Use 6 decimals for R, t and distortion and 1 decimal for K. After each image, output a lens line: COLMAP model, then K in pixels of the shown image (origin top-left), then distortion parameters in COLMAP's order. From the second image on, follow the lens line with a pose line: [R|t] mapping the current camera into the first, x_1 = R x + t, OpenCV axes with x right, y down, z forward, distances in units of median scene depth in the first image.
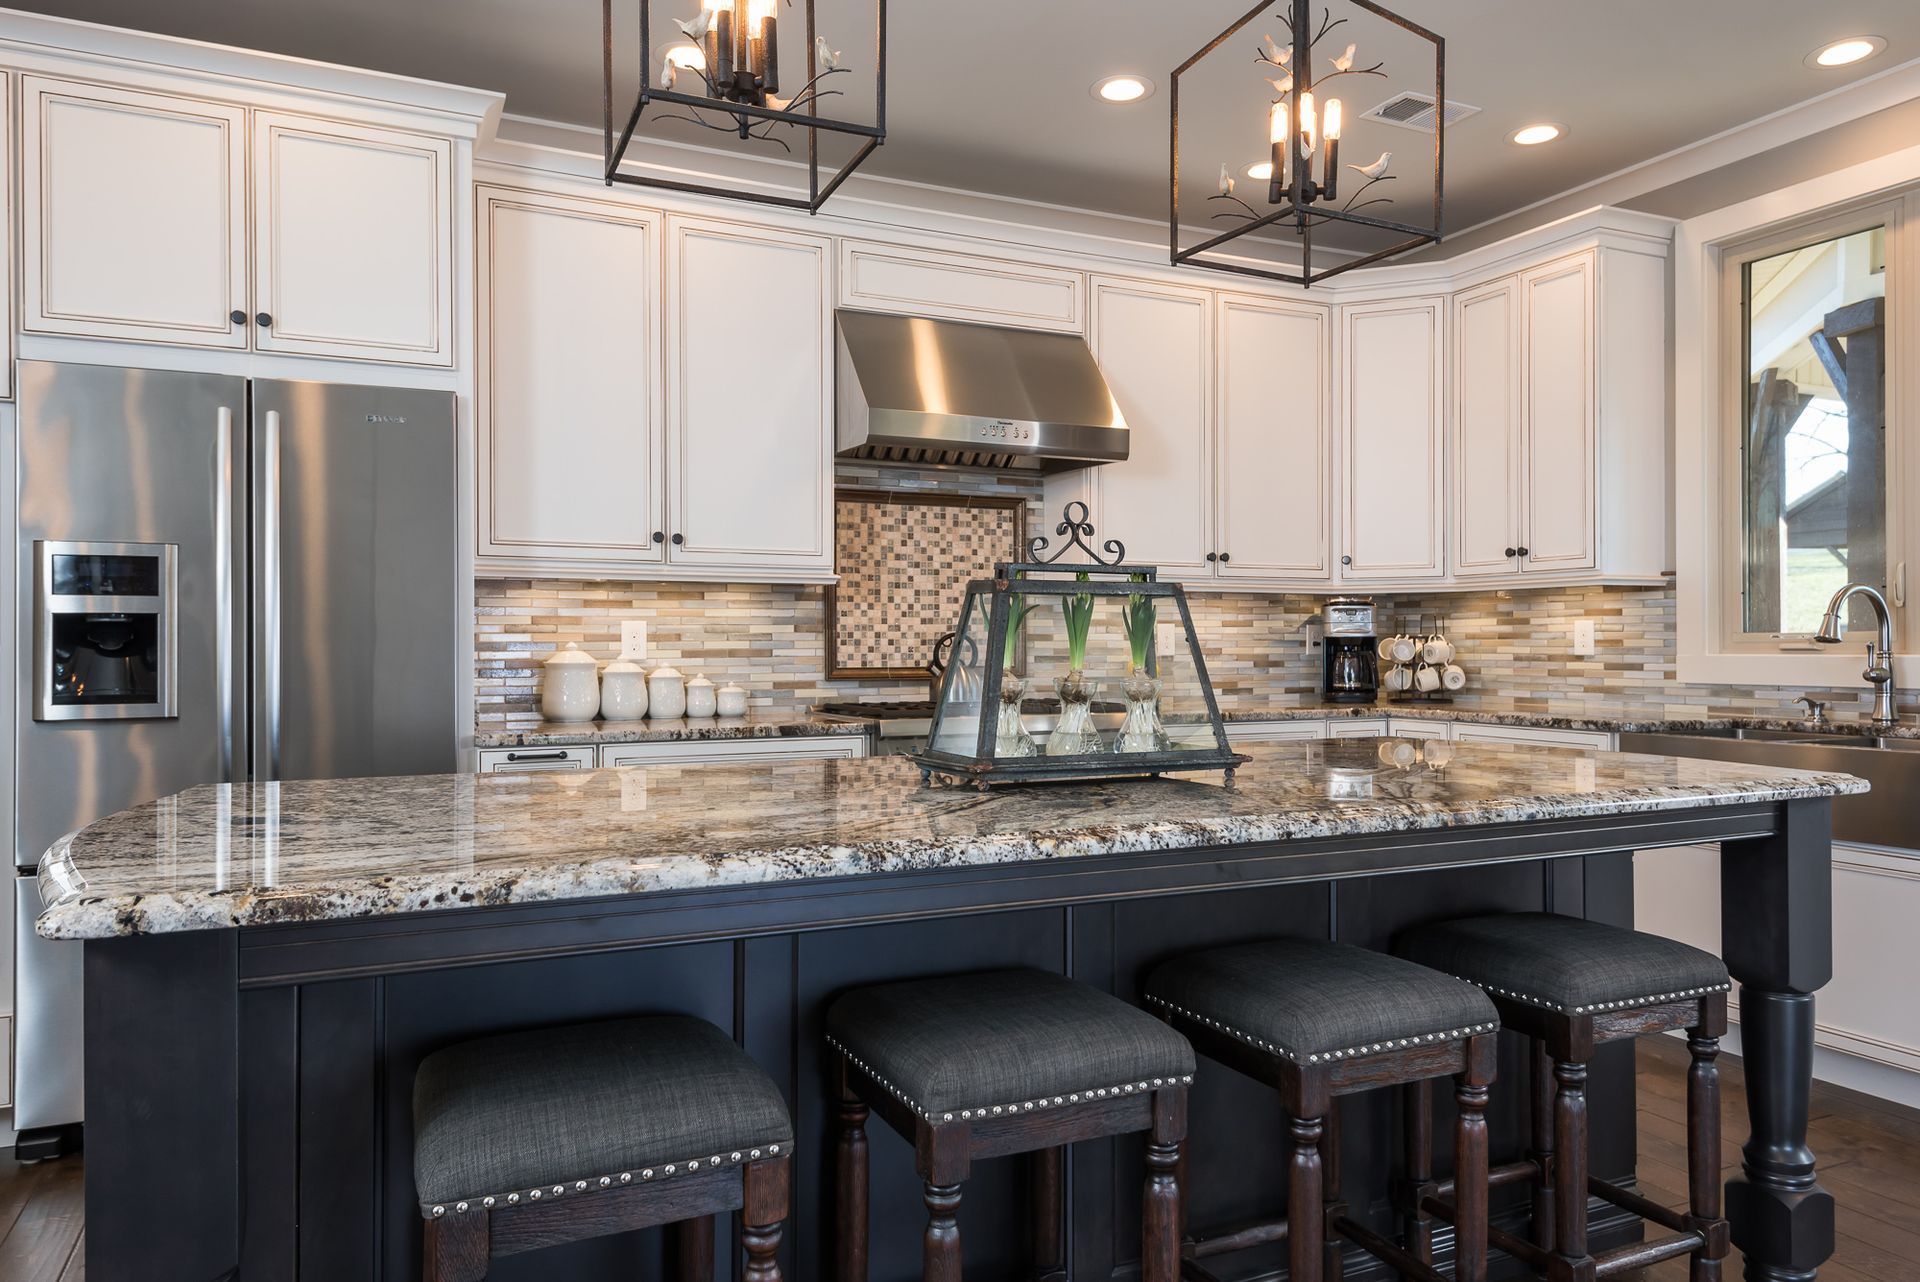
lens RADIAL K [[1274.7, 0, 960.0], [0, 1274.7, 641.0], [0, 0, 1]] dist [0.041404, -0.035007]
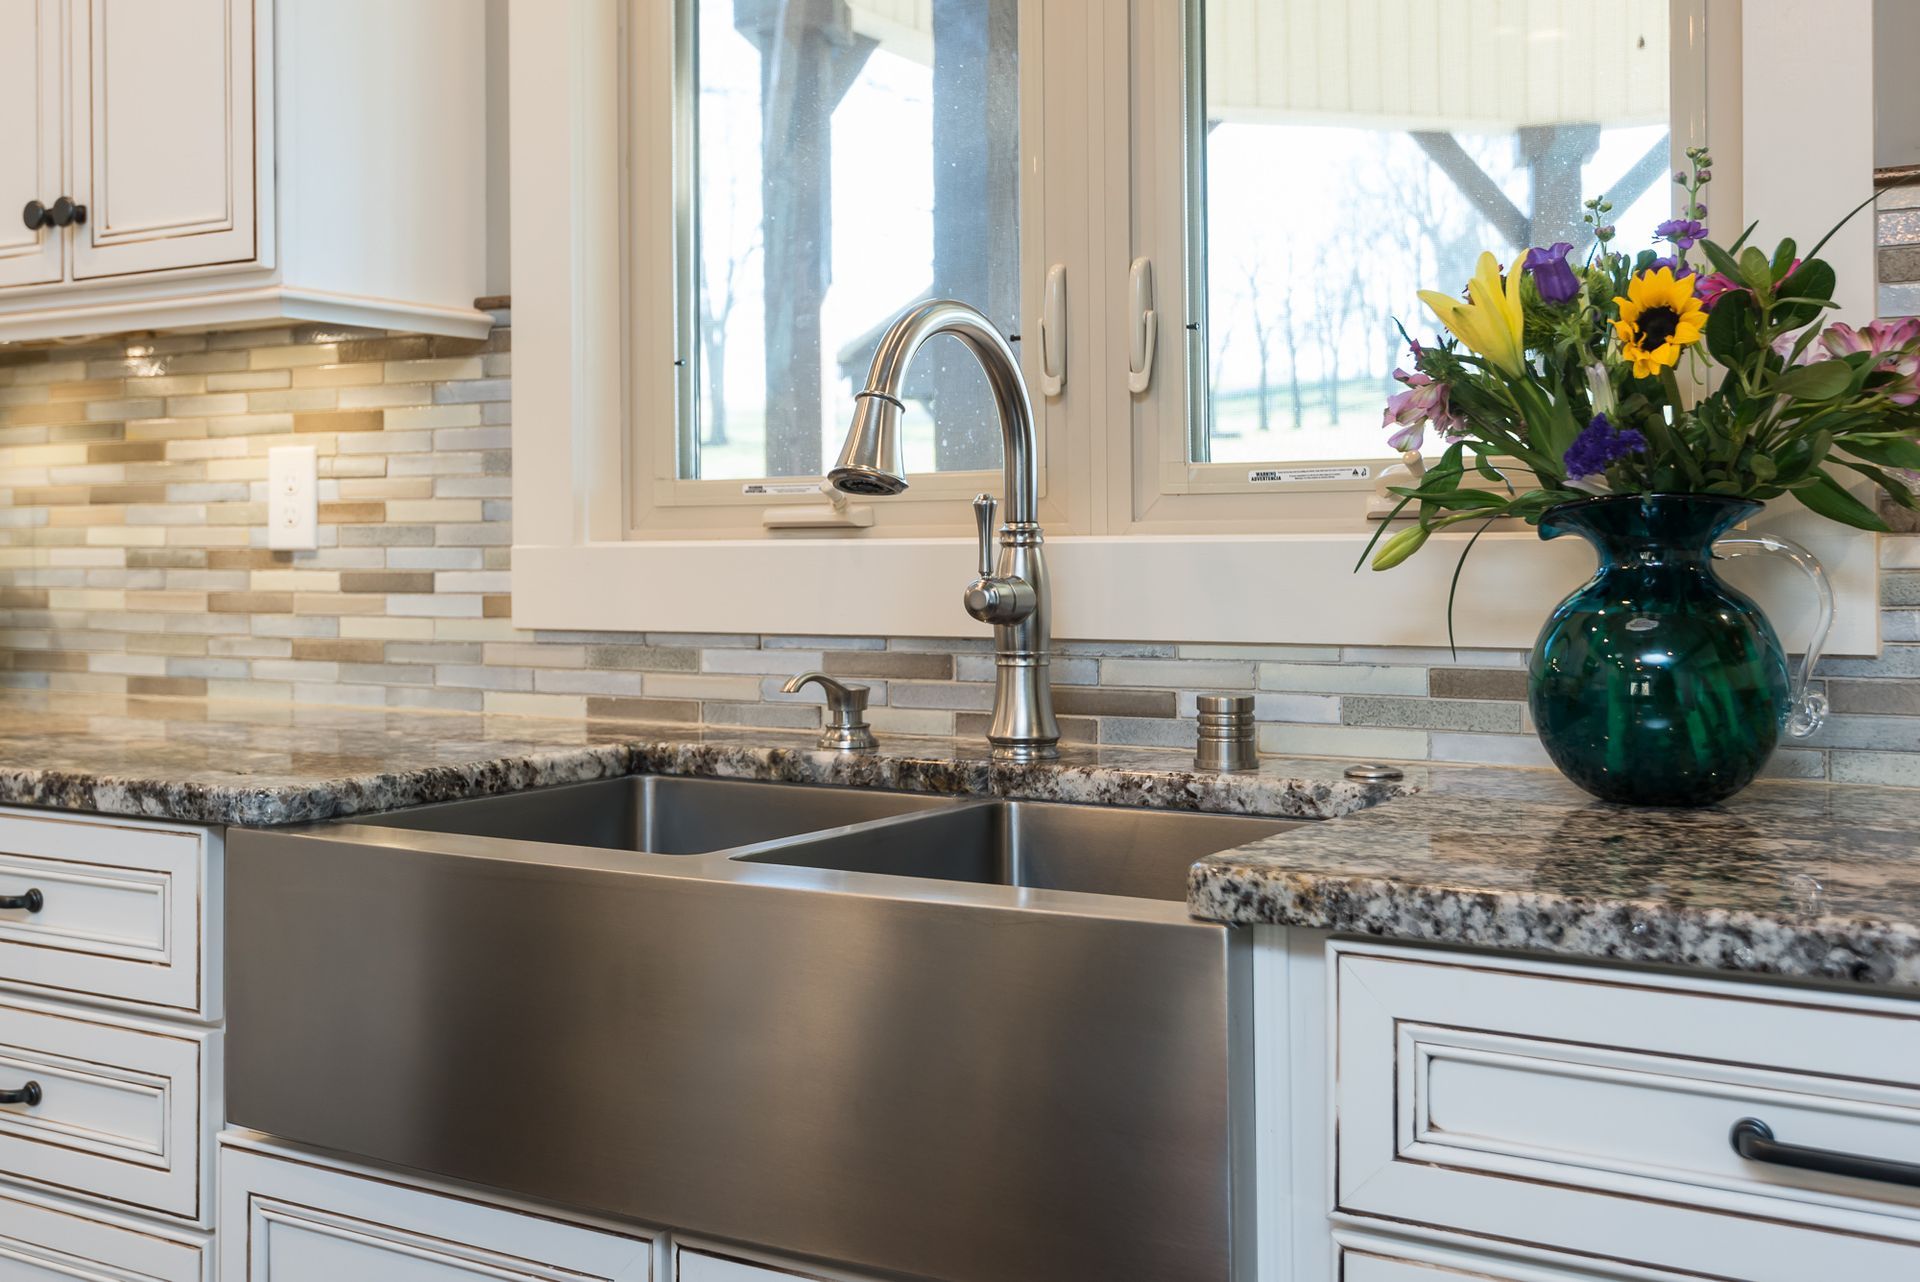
lens RADIAL K [[2089.5, 0, 846.8], [0, 2089.5, 522.2], [0, 0, 1]] dist [0.014812, 0.014363]
pose [[0.848800, 0.004404, 0.528696, 0.326759], [0.001501, 0.999941, -0.010738, 0.010261], [-0.528713, 0.009908, 0.848743, 0.468831]]
